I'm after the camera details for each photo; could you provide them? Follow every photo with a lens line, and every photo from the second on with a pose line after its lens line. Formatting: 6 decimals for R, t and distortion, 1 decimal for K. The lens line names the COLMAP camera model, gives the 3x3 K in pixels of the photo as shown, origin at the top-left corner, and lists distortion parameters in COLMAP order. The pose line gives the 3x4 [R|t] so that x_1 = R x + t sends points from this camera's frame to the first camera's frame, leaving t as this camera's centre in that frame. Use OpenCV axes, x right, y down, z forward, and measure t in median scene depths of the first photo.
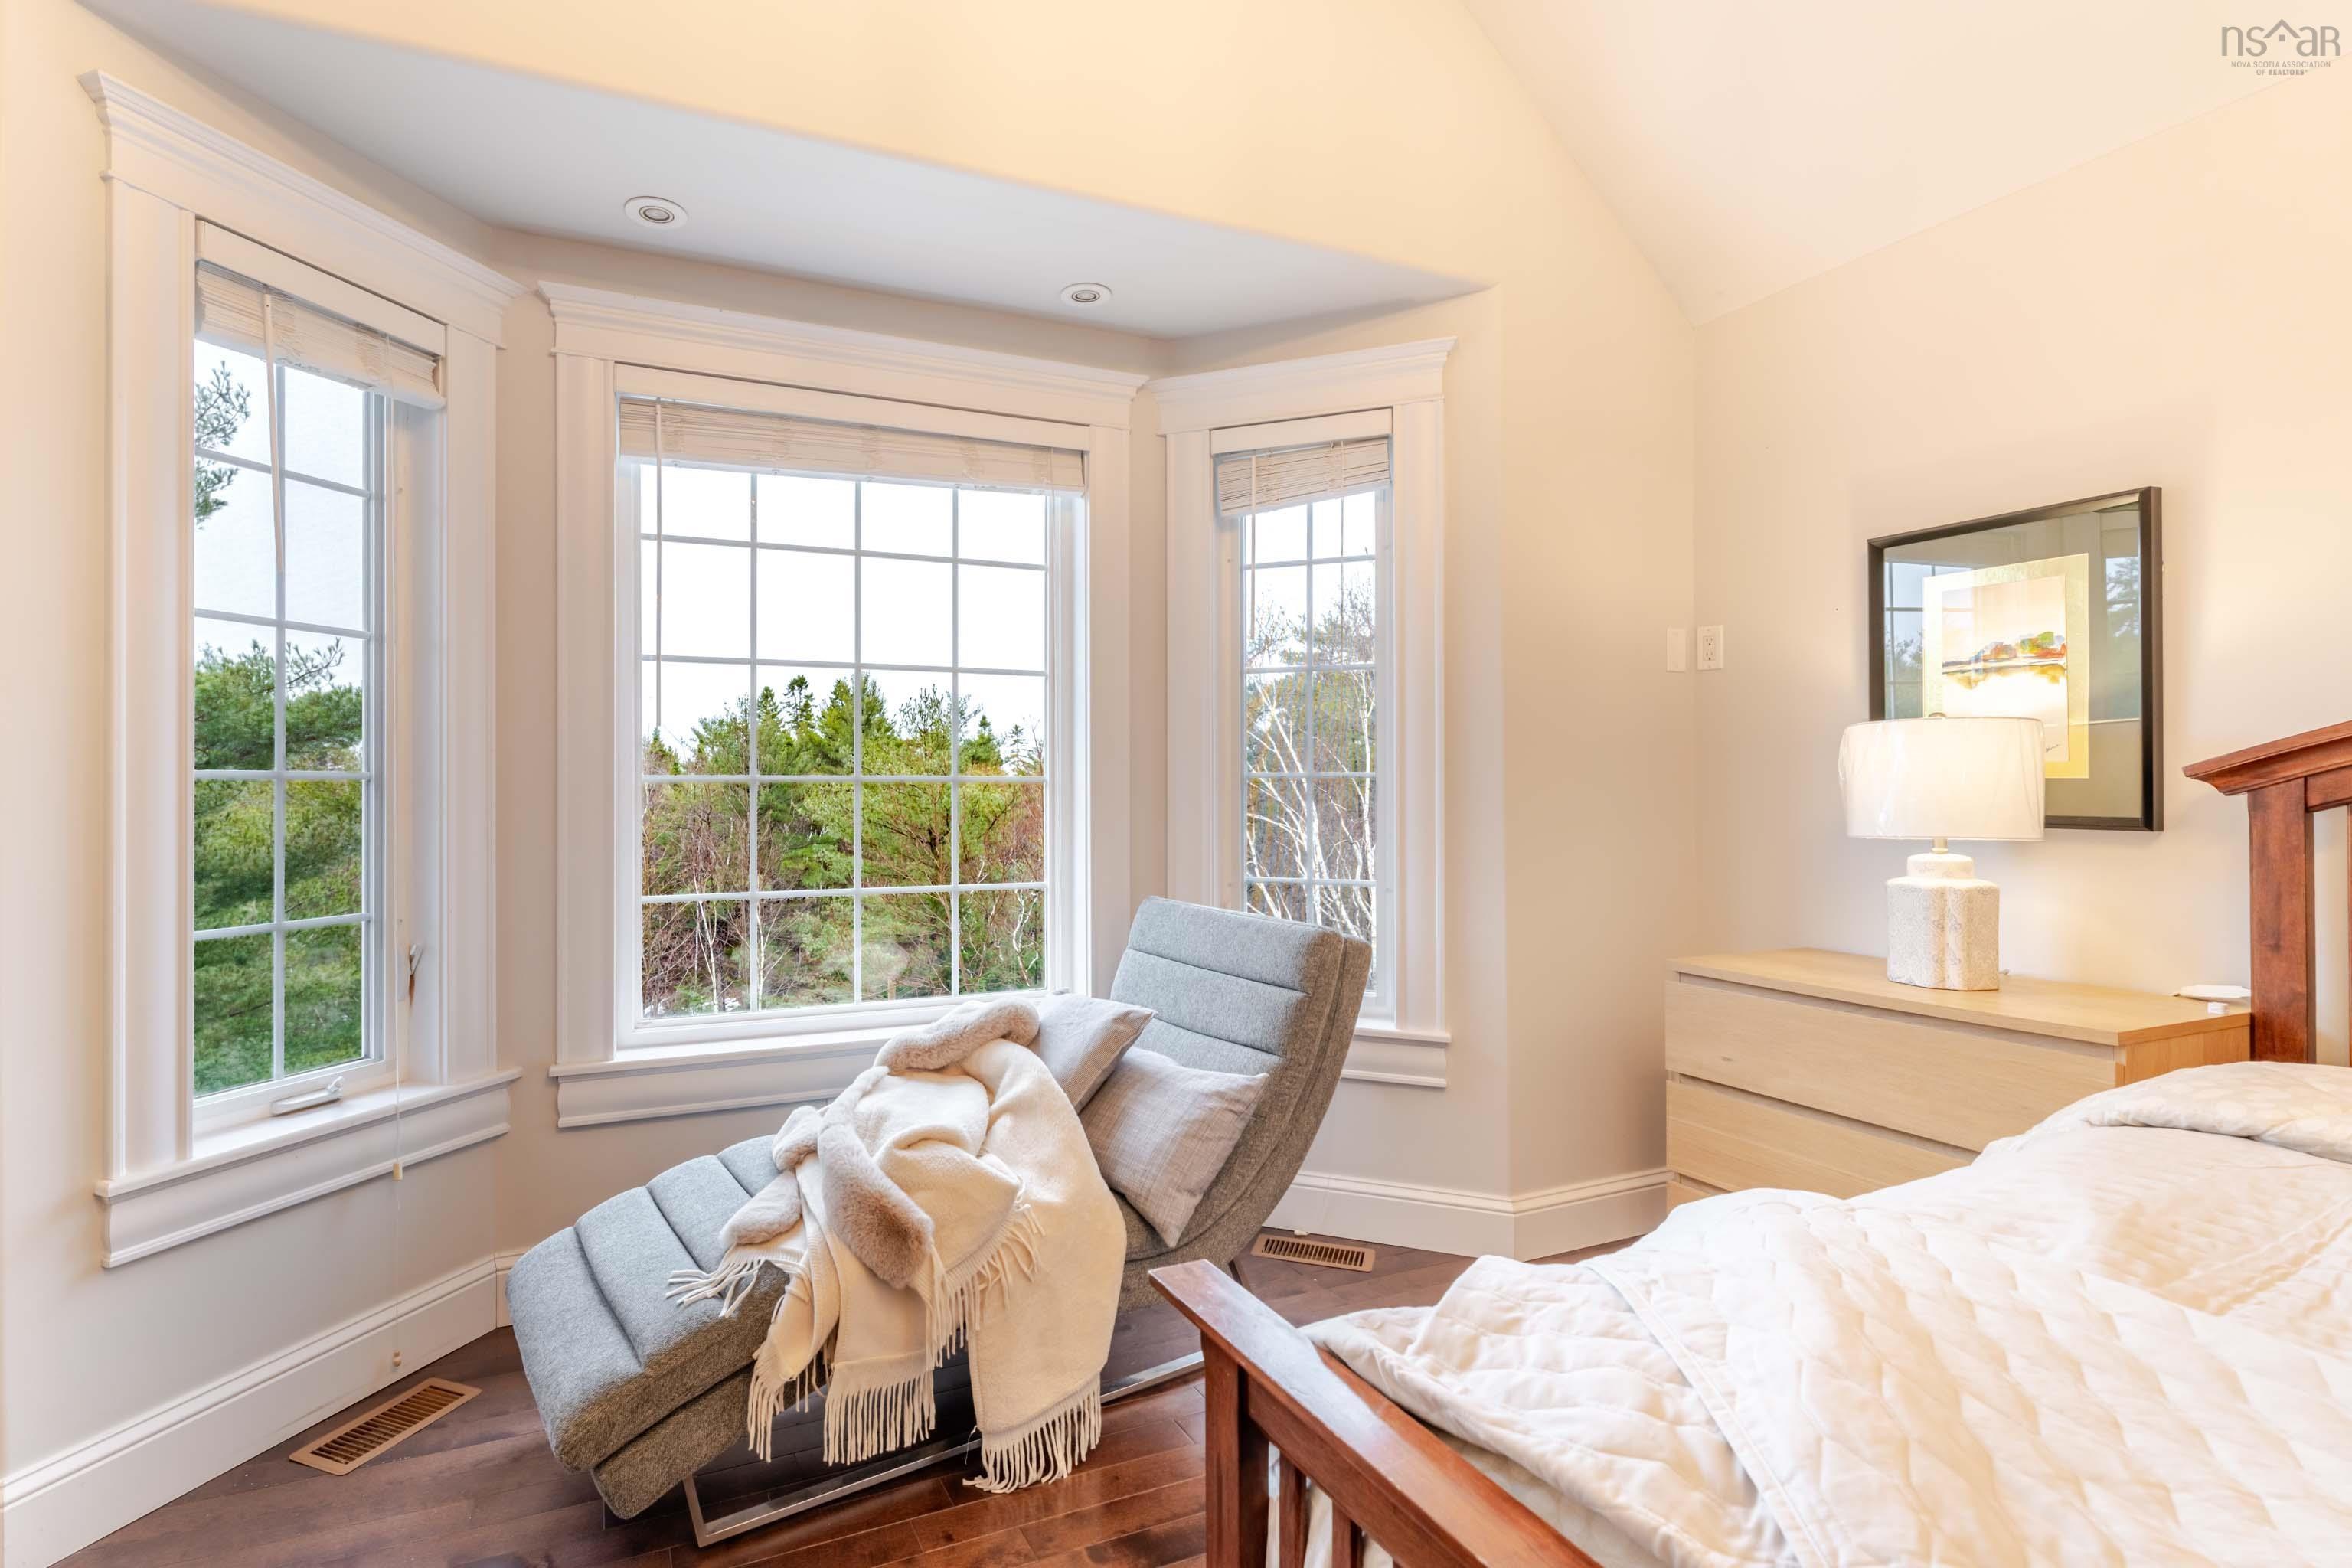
lens RADIAL K [[1055.0, 0, 1164.4], [0, 1055.0, 782.7], [0, 0, 1]] dist [0.000793, 0.000019]
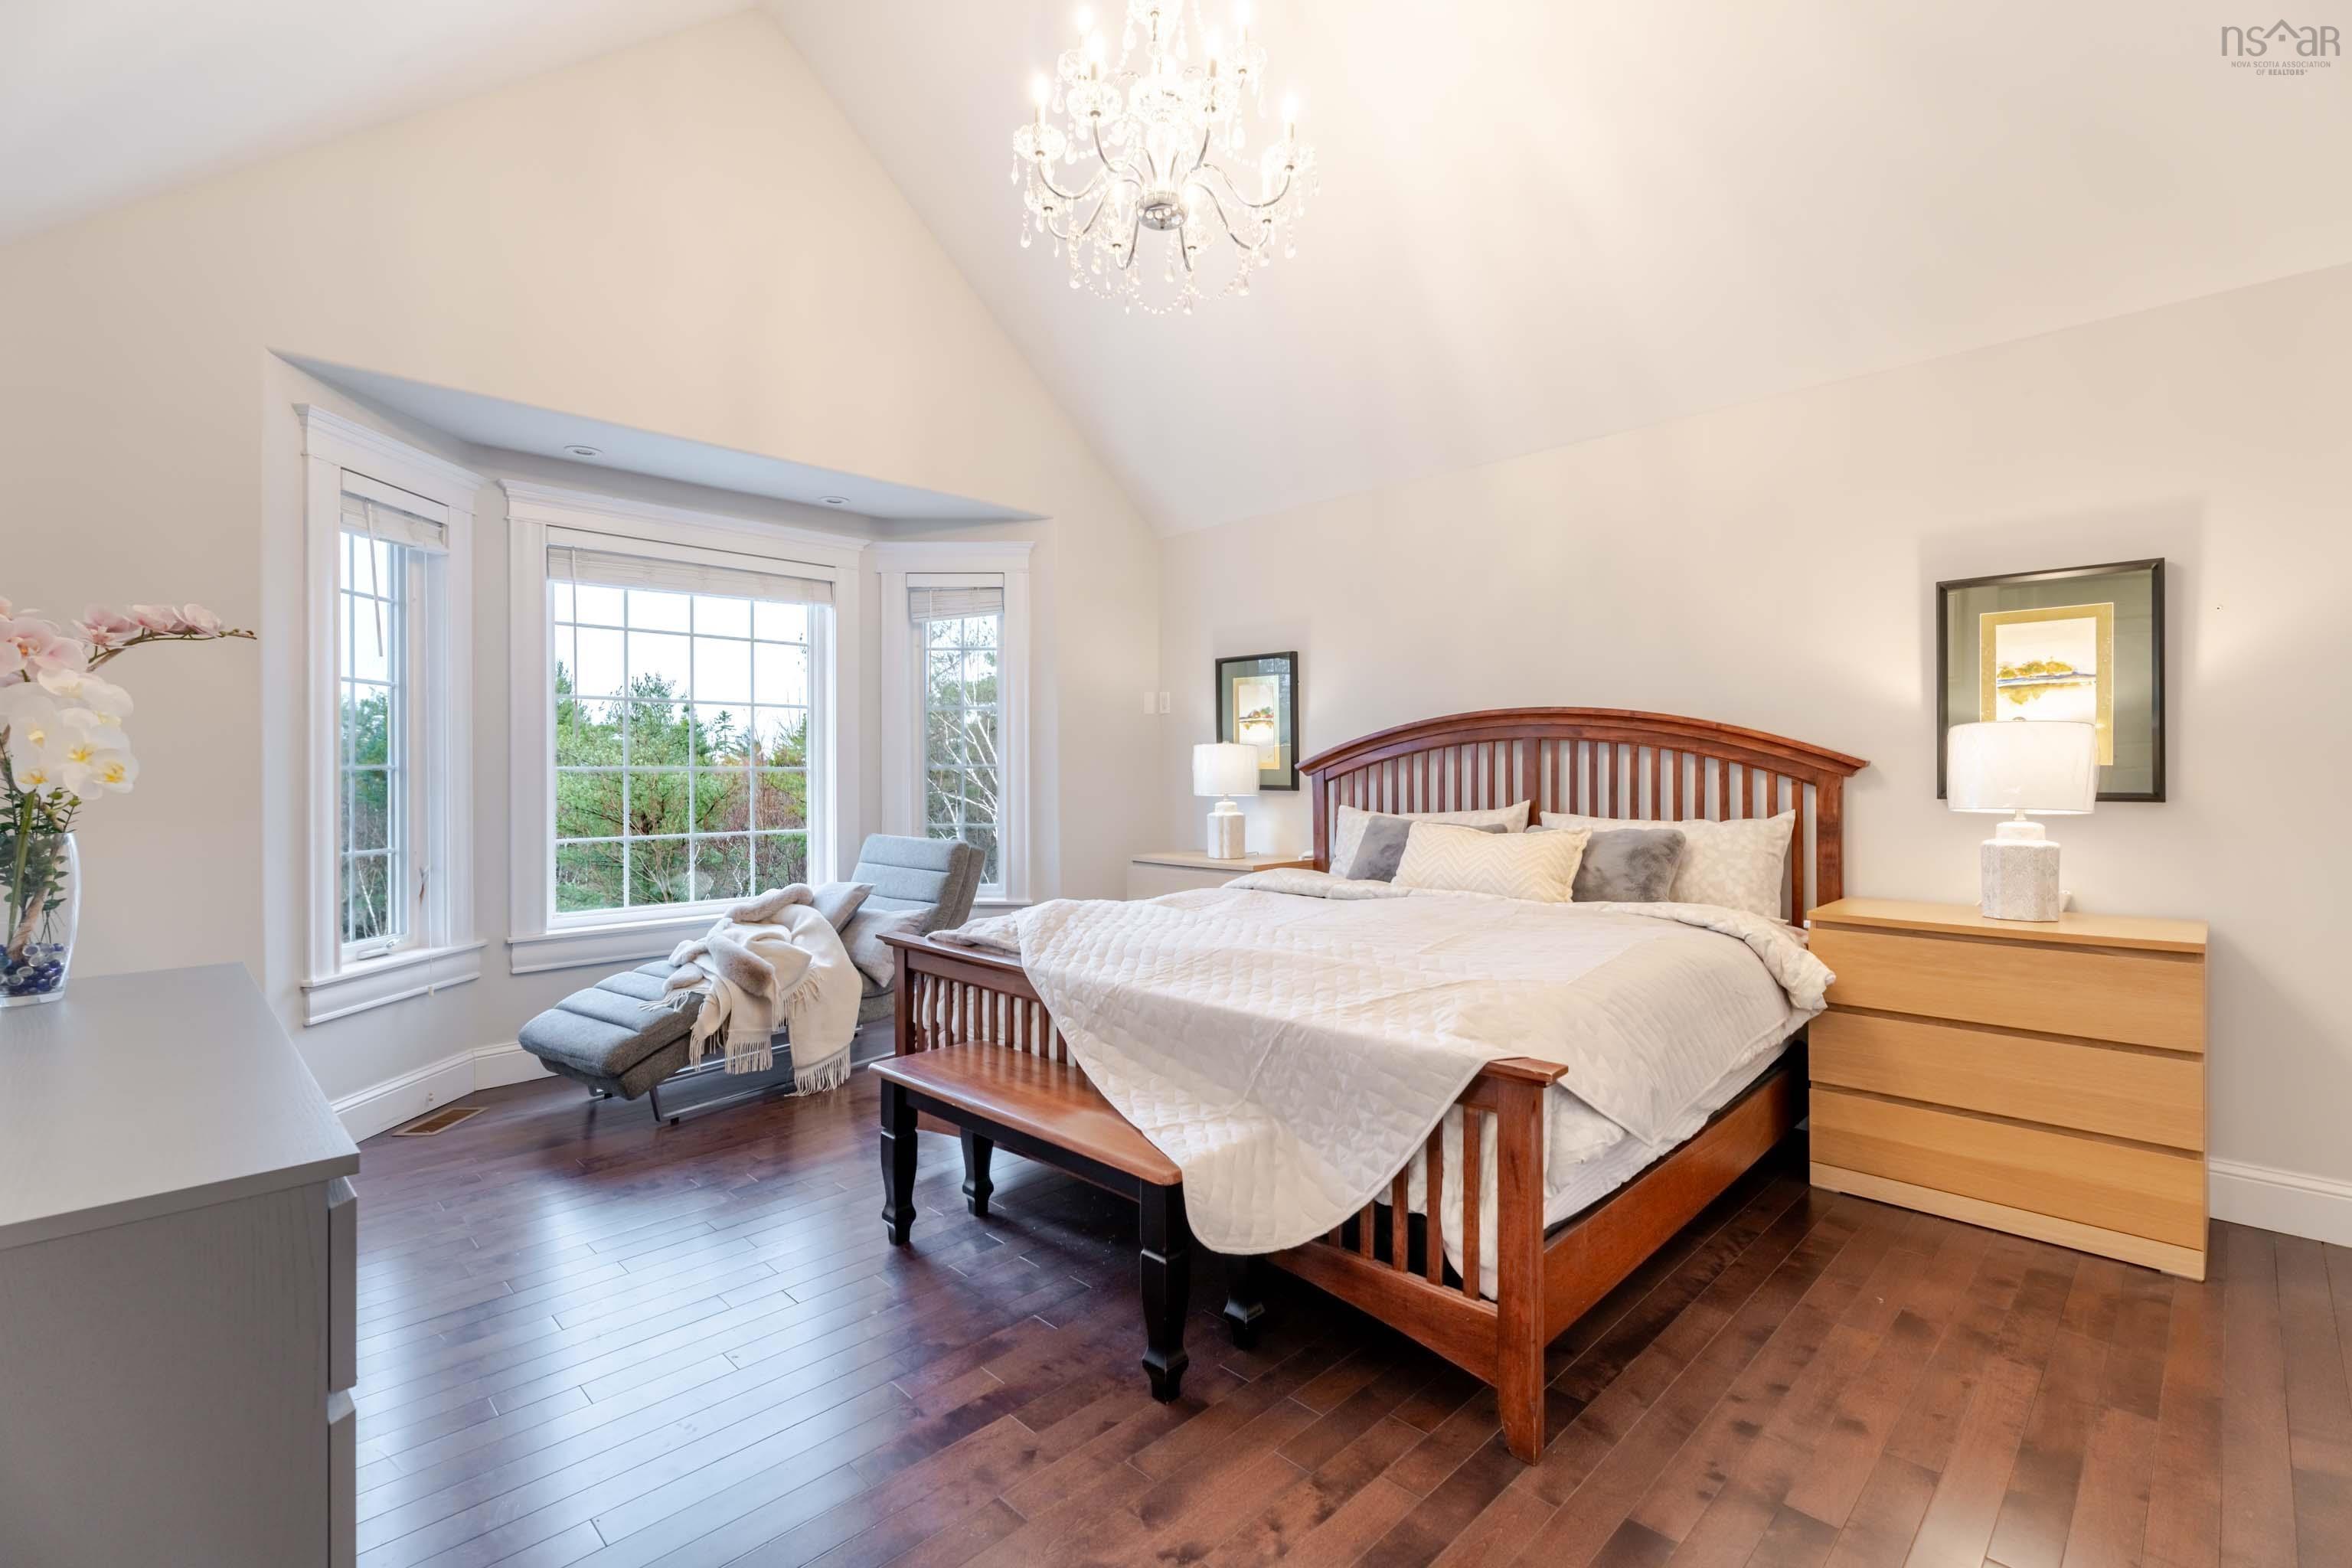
lens RADIAL K [[1067.8, 0, 1172.8], [0, 1067.8, 770.2], [0, 0, 1]] dist [0.000552, -0.000051]
pose [[0.963310, -0.000988, 0.268391, -0.009427], [0.000736, 0.999999, 0.001039, -0.003881], [-0.268392, -0.000803, 0.963309, -1.099860]]
